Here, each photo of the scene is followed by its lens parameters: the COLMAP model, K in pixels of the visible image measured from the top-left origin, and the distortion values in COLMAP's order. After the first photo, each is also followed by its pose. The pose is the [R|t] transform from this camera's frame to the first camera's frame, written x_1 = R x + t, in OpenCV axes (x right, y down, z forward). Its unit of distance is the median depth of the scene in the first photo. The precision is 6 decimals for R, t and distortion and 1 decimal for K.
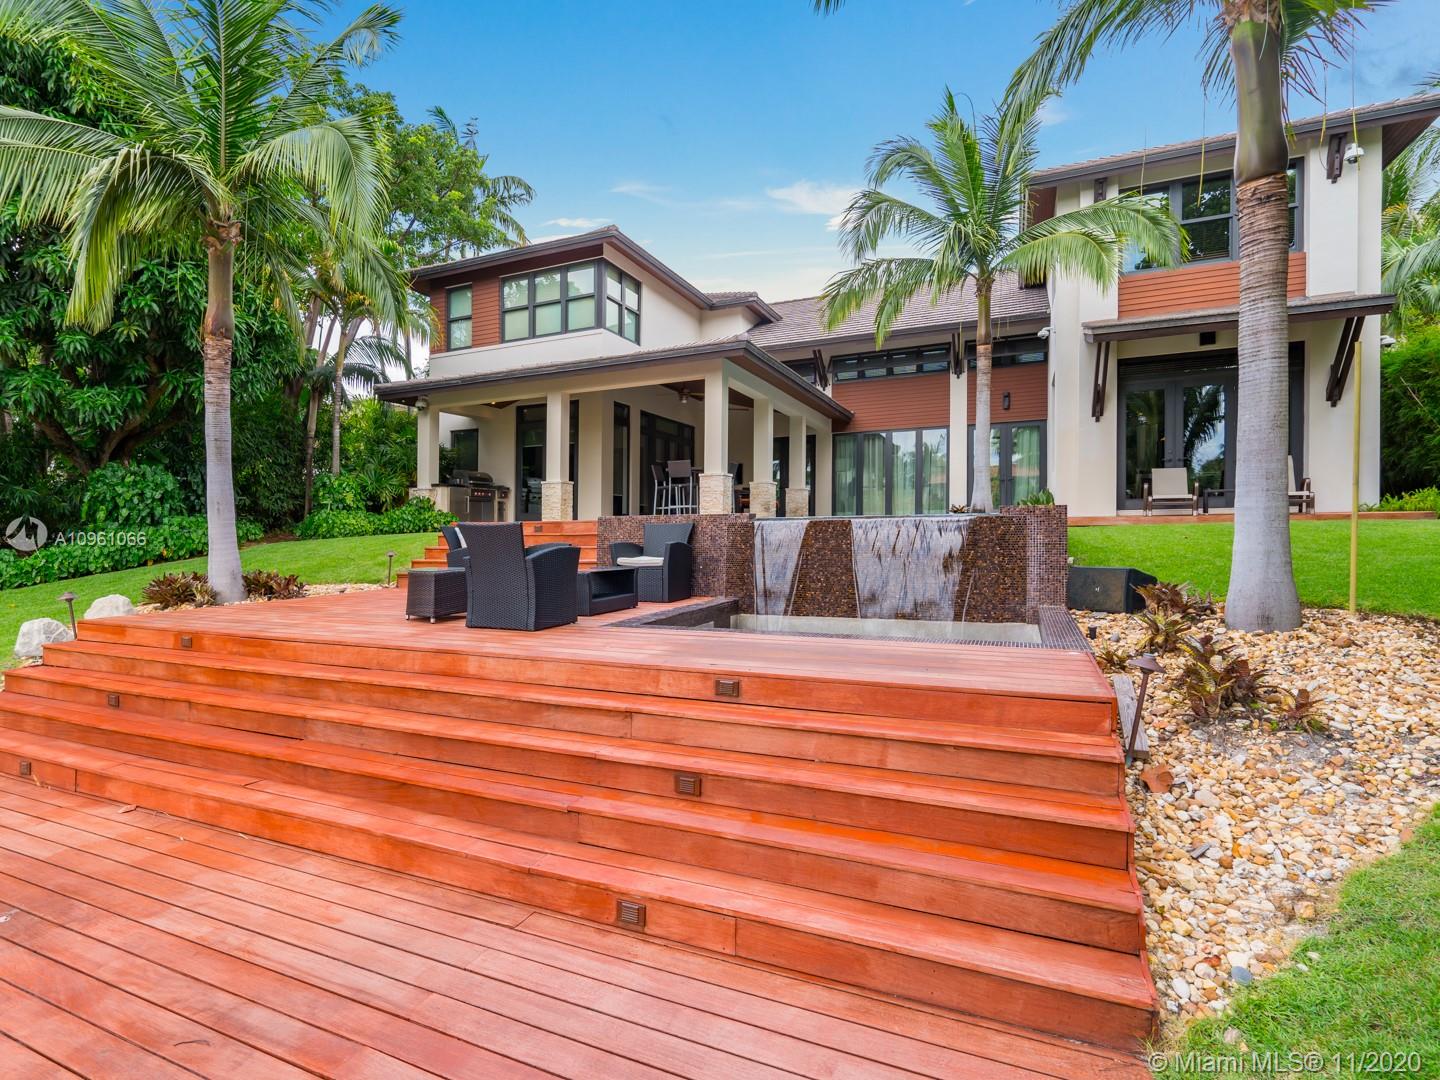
lens RADIAL K [[733.7, 0, 707.4], [0, 733.7, 533.3], [0, 0, 1]] dist [-0.004512, -0.000095]
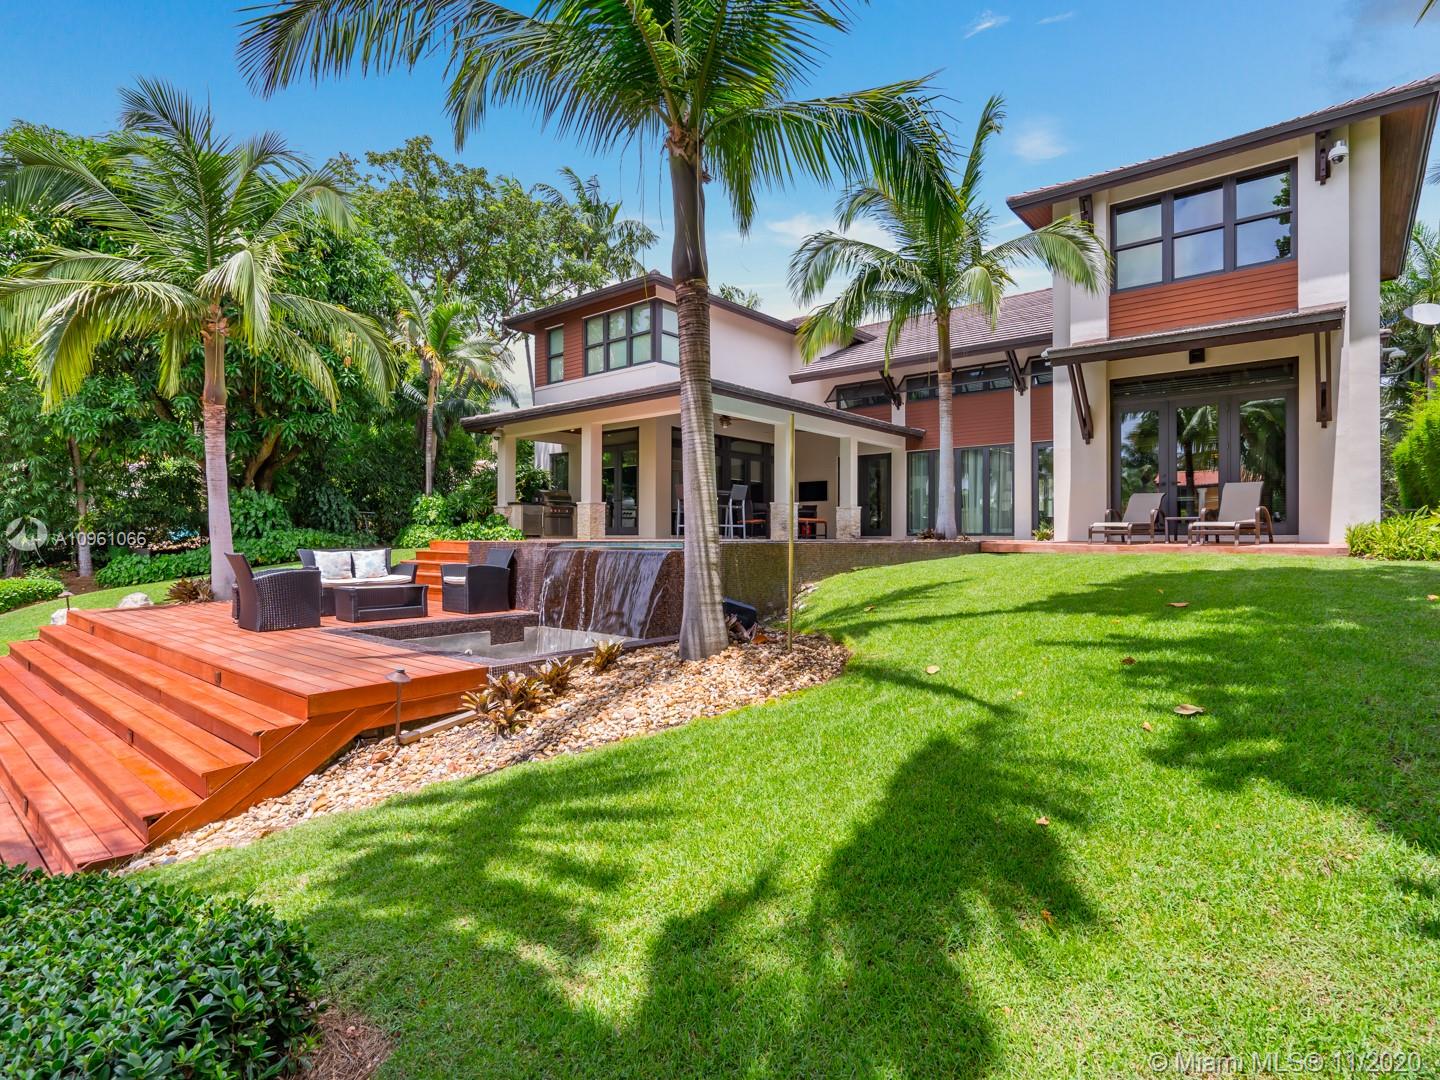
lens RADIAL K [[733.7, 0, 769.2], [0, 733.7, 537.8], [0, 0, 1]] dist [-0.004512, -0.000095]
pose [[0.974844, 0.015237, -0.222366, 0.325747], [-0.016063, 0.999869, -0.001903, -0.017846], [0.222308, 0.005427, 0.974961, -0.044103]]
